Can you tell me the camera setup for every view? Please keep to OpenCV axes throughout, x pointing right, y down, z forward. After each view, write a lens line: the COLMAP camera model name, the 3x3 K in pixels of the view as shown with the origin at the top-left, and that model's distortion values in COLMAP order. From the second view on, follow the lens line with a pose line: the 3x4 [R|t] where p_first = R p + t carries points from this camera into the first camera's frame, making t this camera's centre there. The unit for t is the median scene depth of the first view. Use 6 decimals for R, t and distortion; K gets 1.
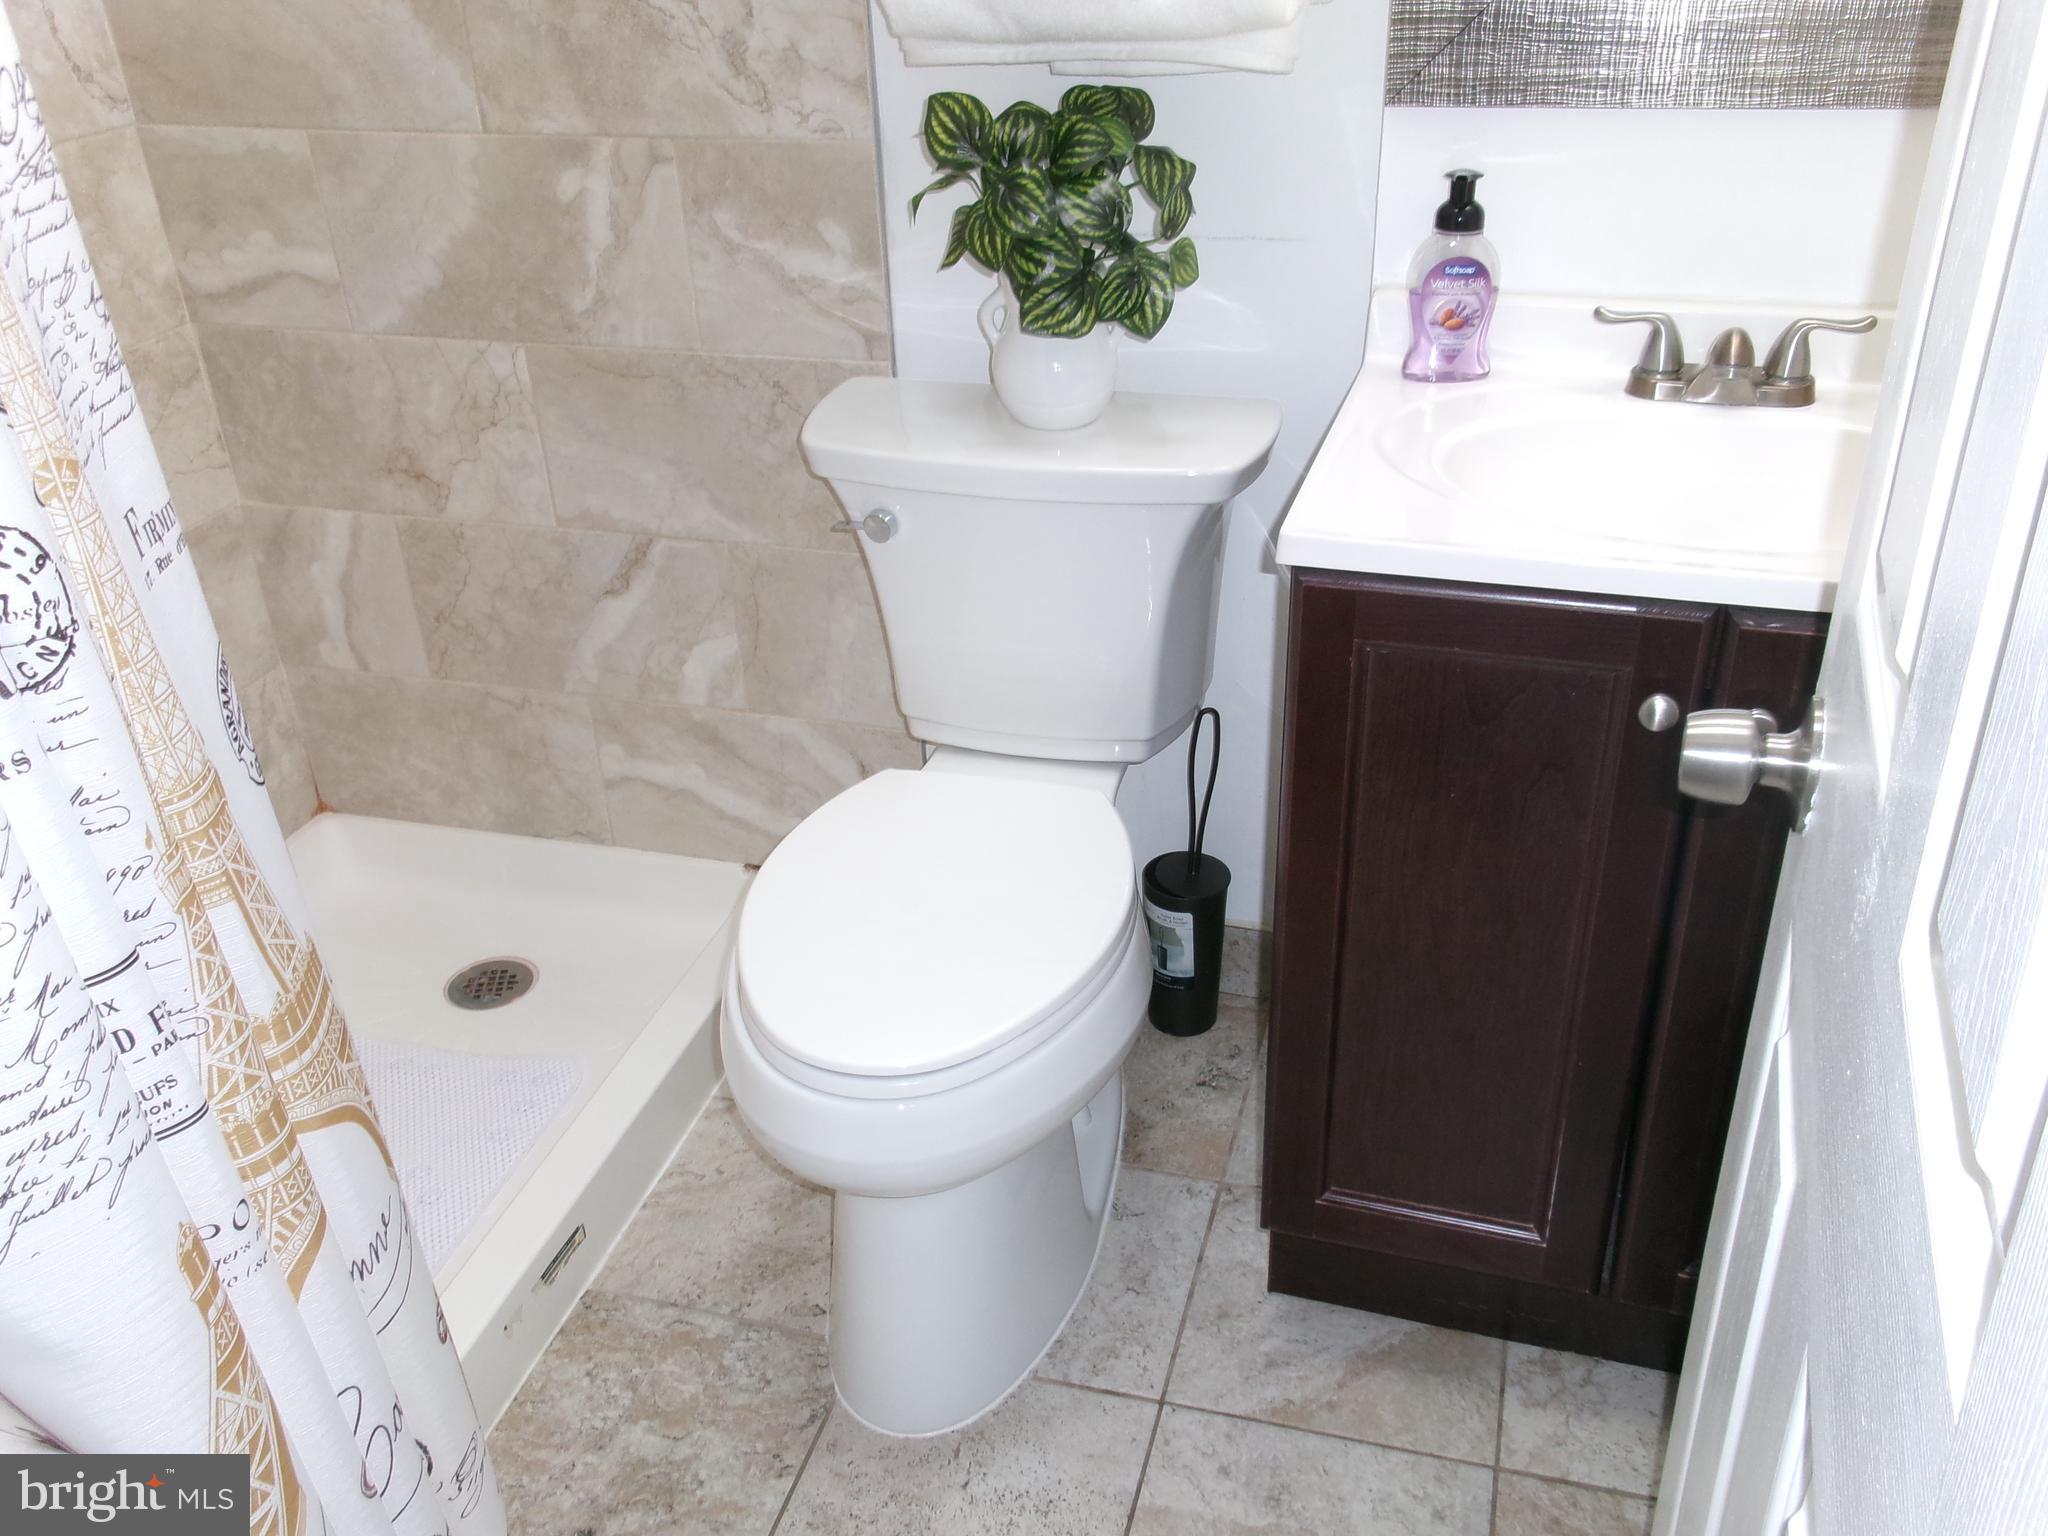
lens RADIAL K [[1731.8, 0, 1021.7], [0, 1731.8, 812.4], [0, 0, 1]] dist [0.017236, 0.019450]
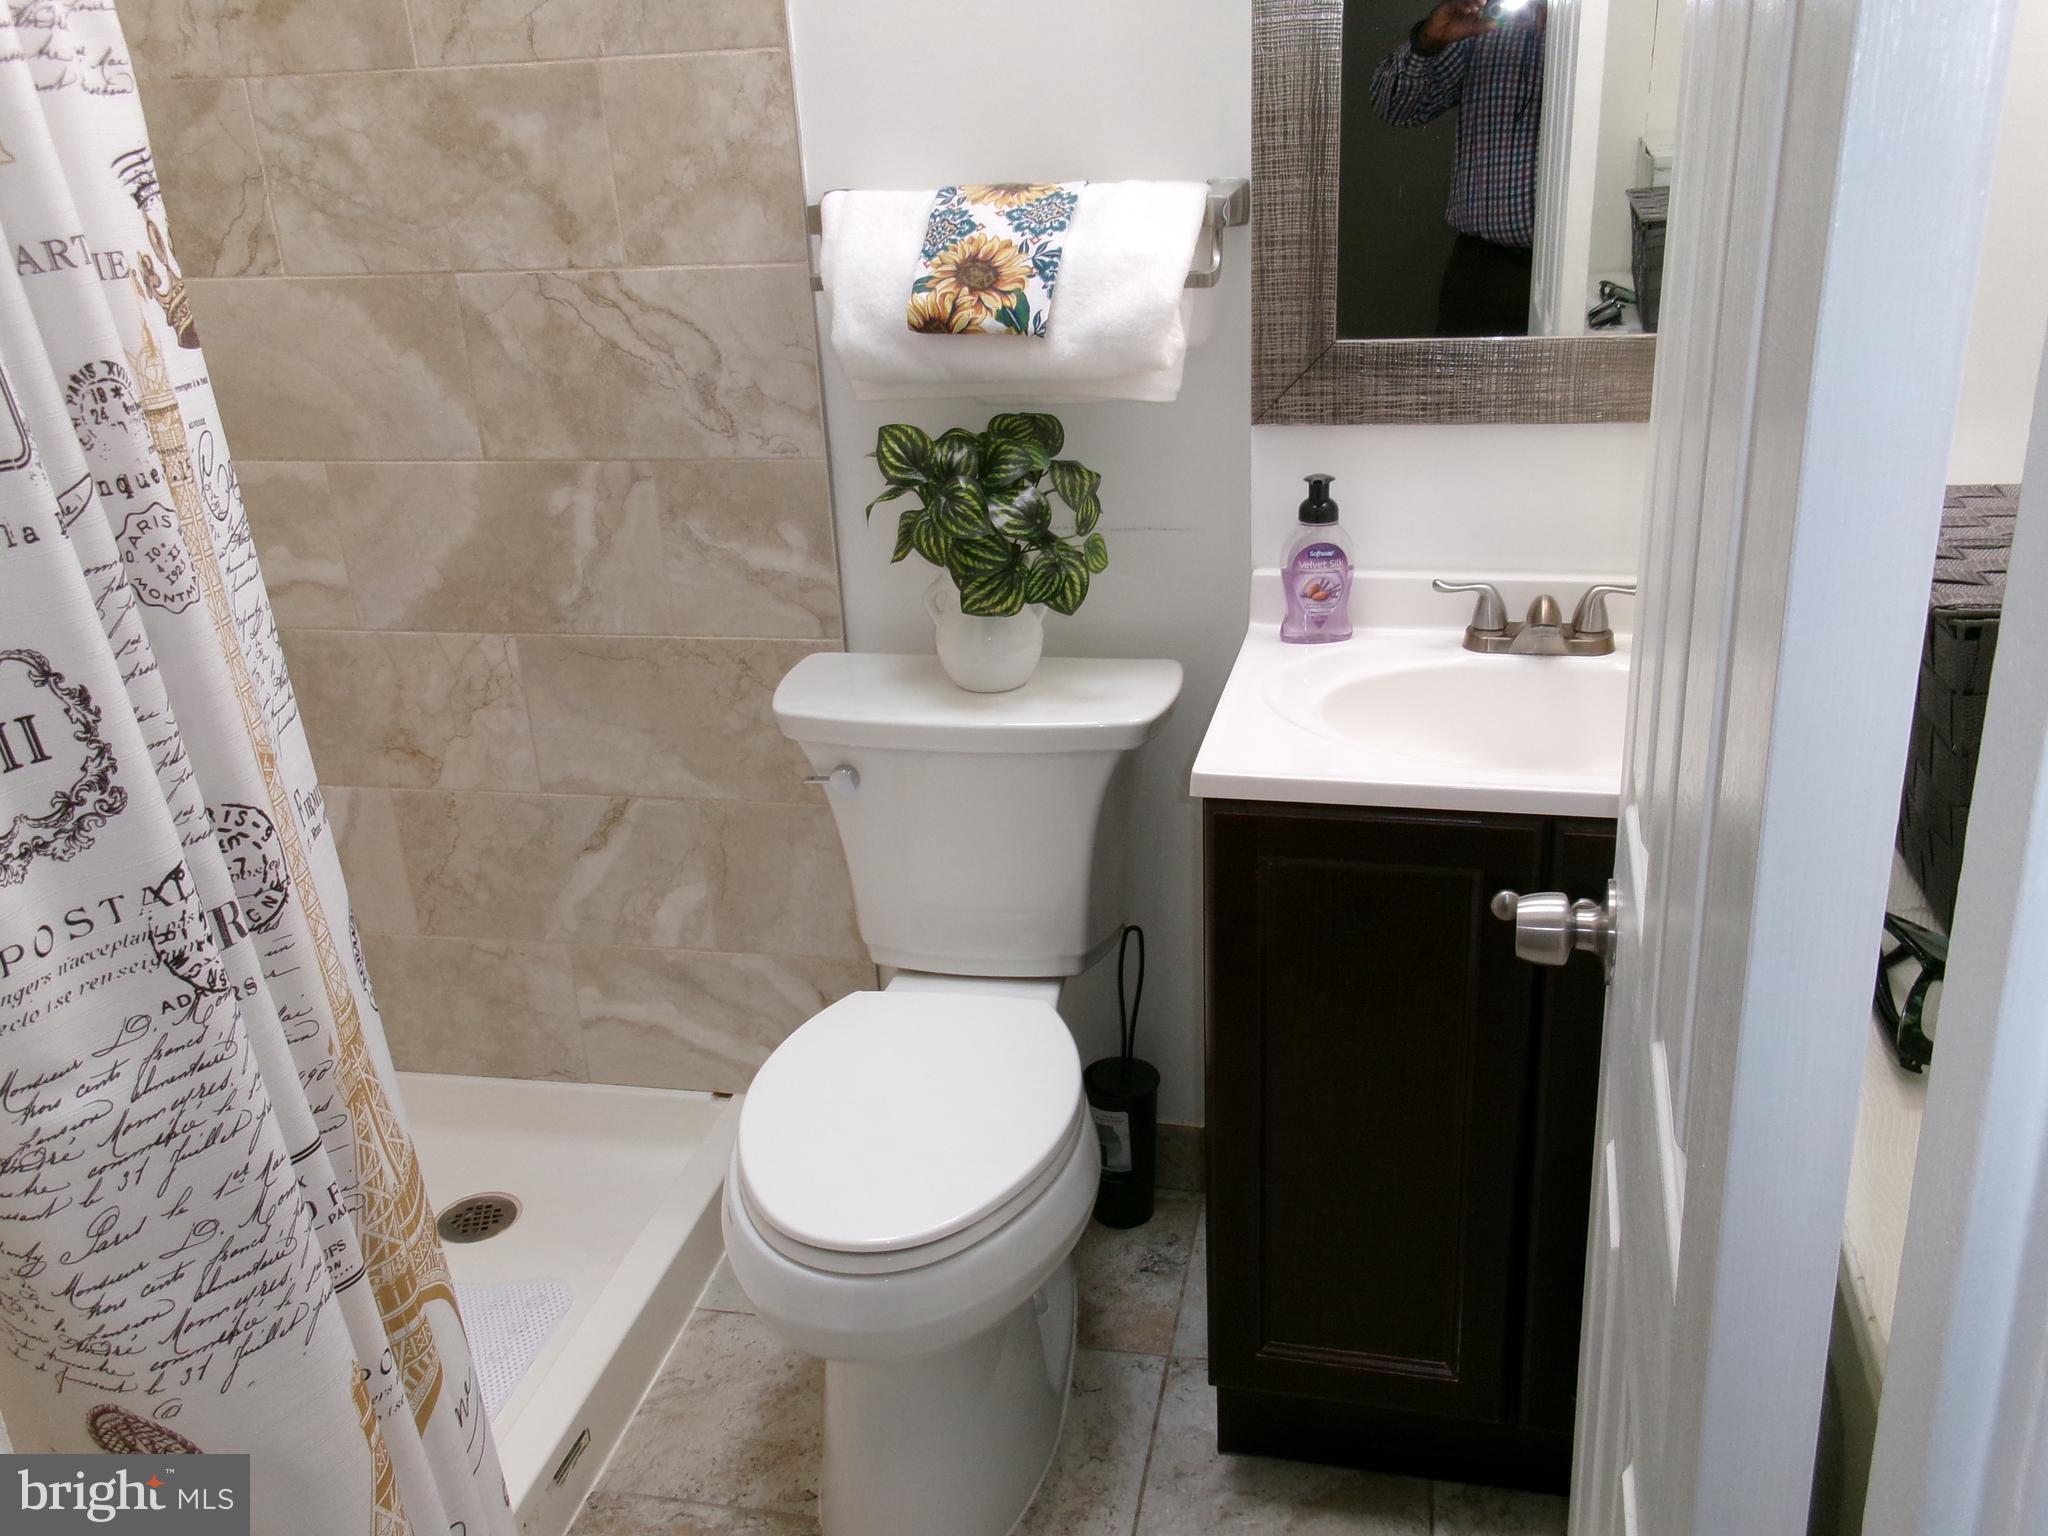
lens RADIAL K [[1712.5, 0, 1056.3], [0, 1712.5, 828.2], [0, 0, 1]] dist [0.000355, 0.023402]
pose [[0.996082, -0.042188, 0.077718, -0.029298], [0.052007, 0.990281, -0.128990, 0.020113], [-0.071521, 0.132526, 0.988596, -0.125736]]
